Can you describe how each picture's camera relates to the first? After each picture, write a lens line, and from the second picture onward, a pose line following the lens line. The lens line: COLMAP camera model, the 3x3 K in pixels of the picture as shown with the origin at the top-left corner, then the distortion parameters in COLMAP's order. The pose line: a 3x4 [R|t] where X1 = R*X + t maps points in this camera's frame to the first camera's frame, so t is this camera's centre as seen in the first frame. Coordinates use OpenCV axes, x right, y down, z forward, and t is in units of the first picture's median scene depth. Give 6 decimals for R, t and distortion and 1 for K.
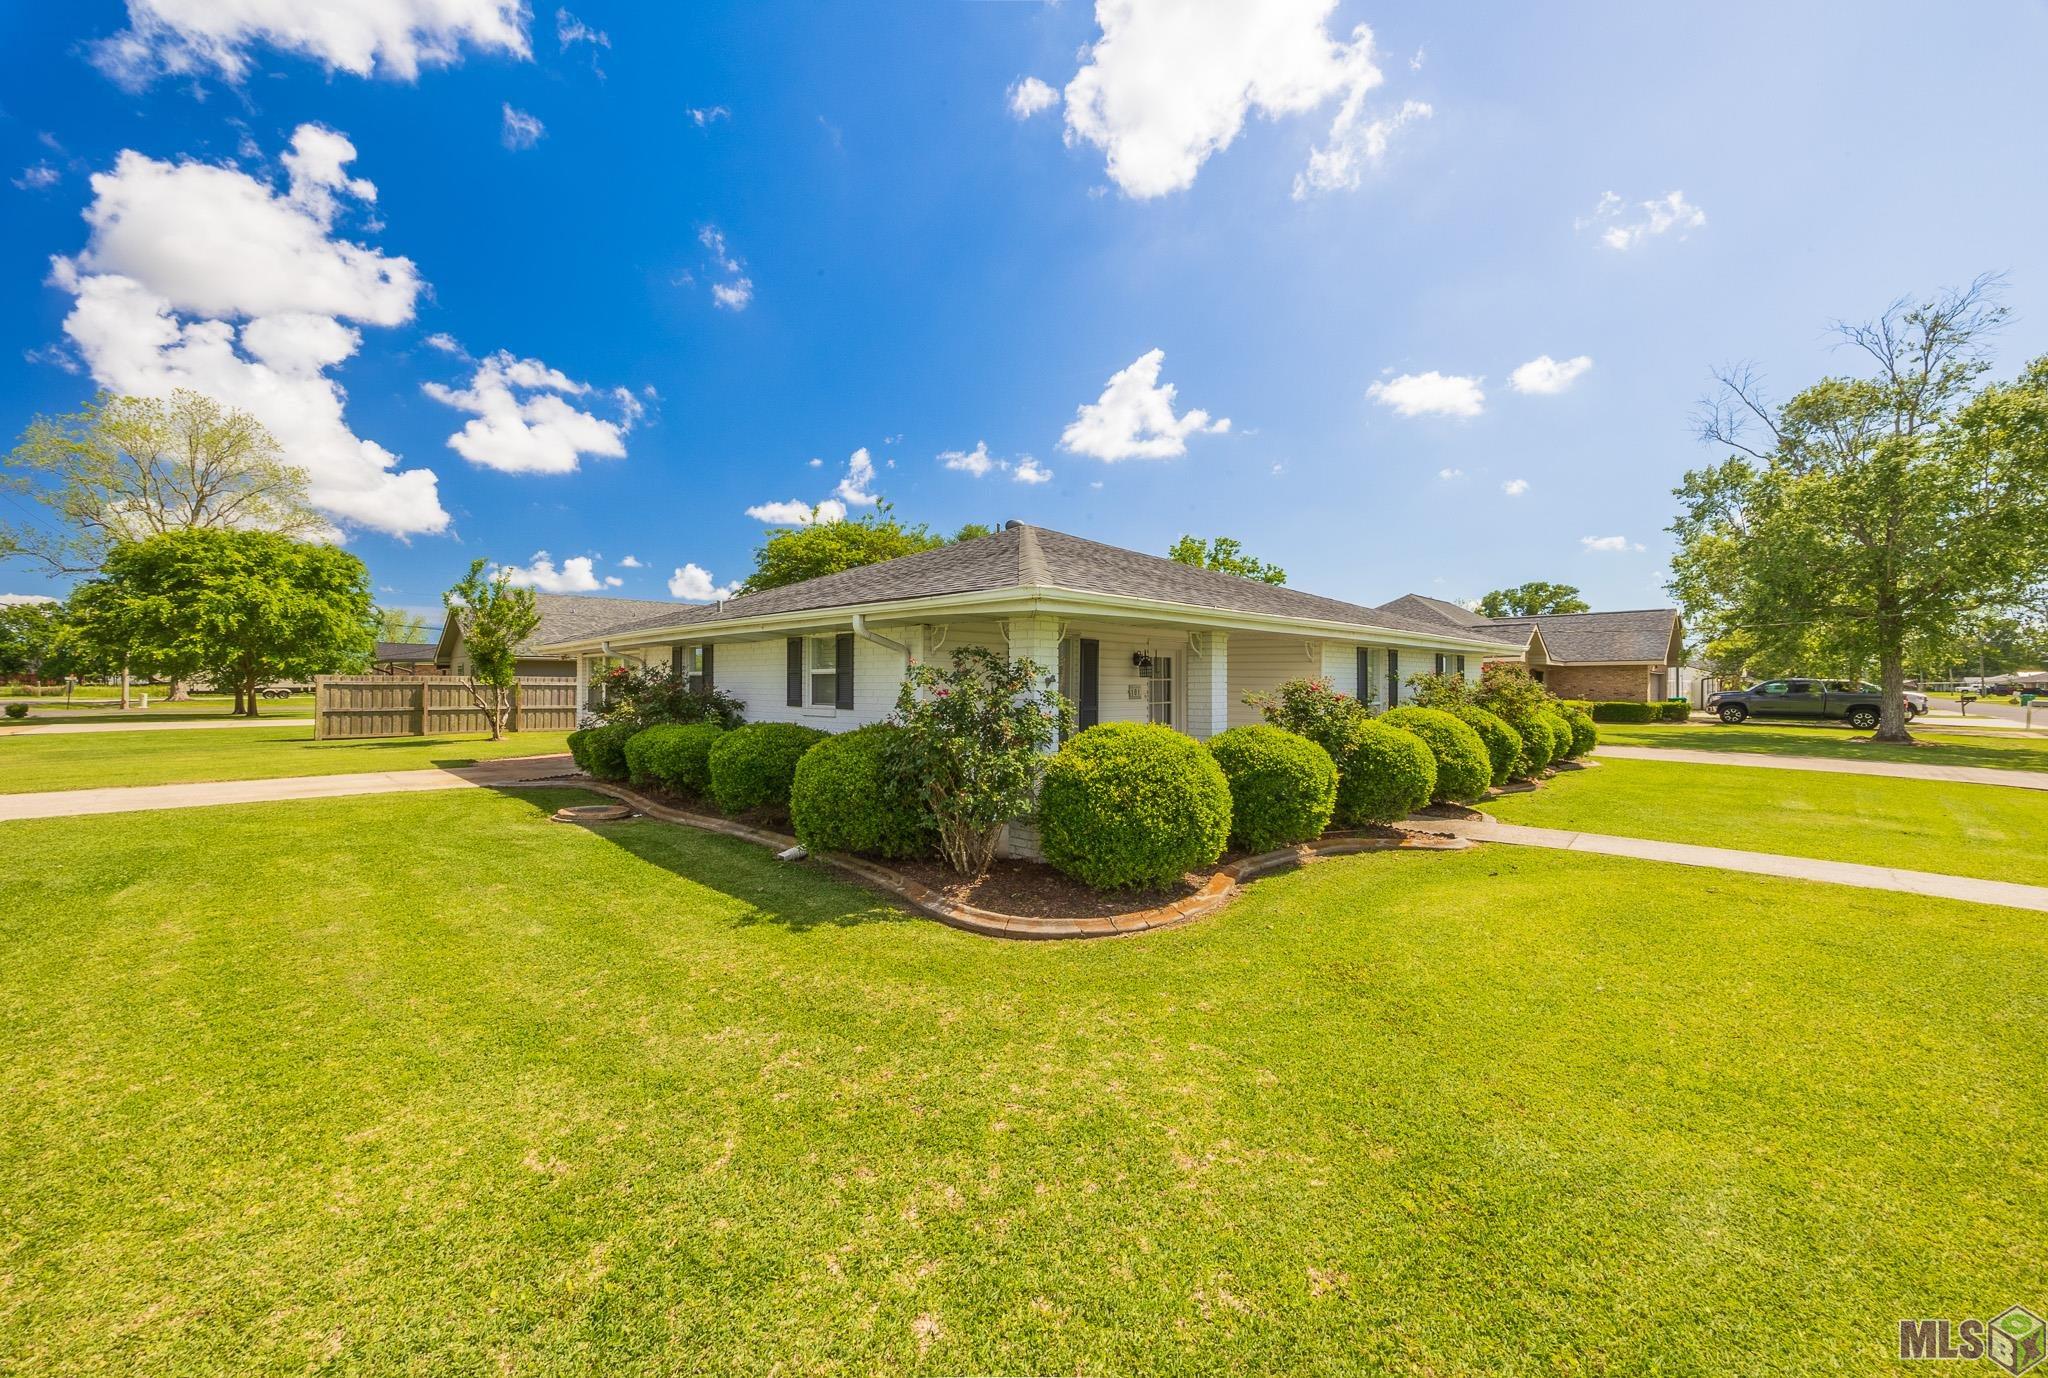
lens RADIAL K [[787.9, 0, 1027.4], [0, 787.9, 682.8], [0, 0, 1]] dist [0.000123, -0.000531]
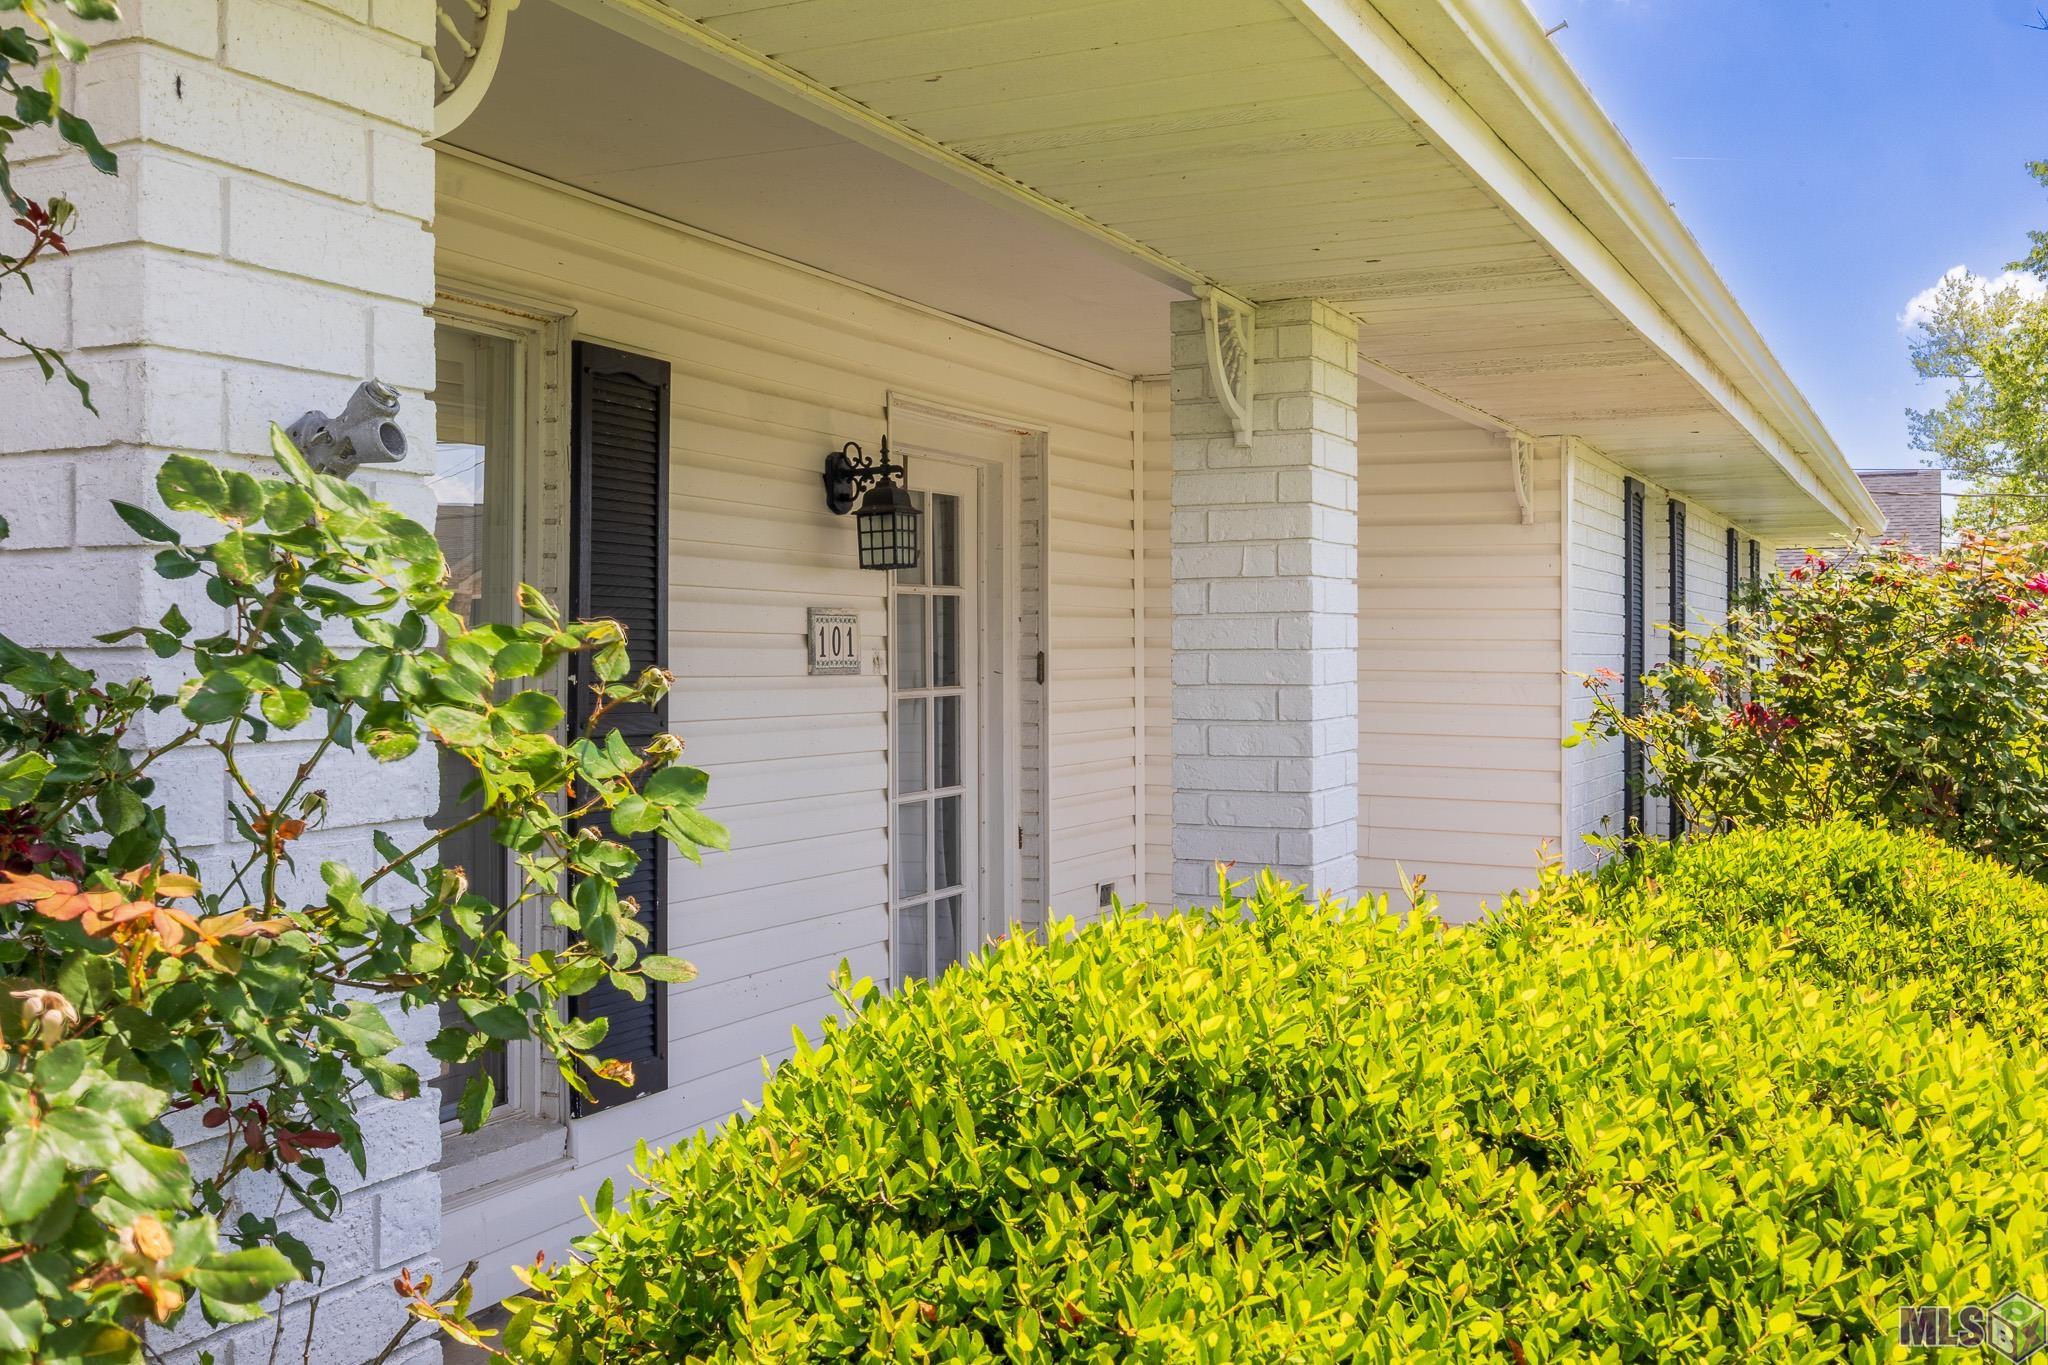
lens RADIAL K [[2049.6, 0, 1023.5], [0, 2049.6, 677.2], [0, 0, 1]] dist [0.001555, 0.000000]
pose [[0.950620, -0.001416, 0.310355, 0.017164], [-0.003451, 0.999880, 0.015132, 0.012812], [-0.310339, -0.015456, 0.950500, 0.472591]]
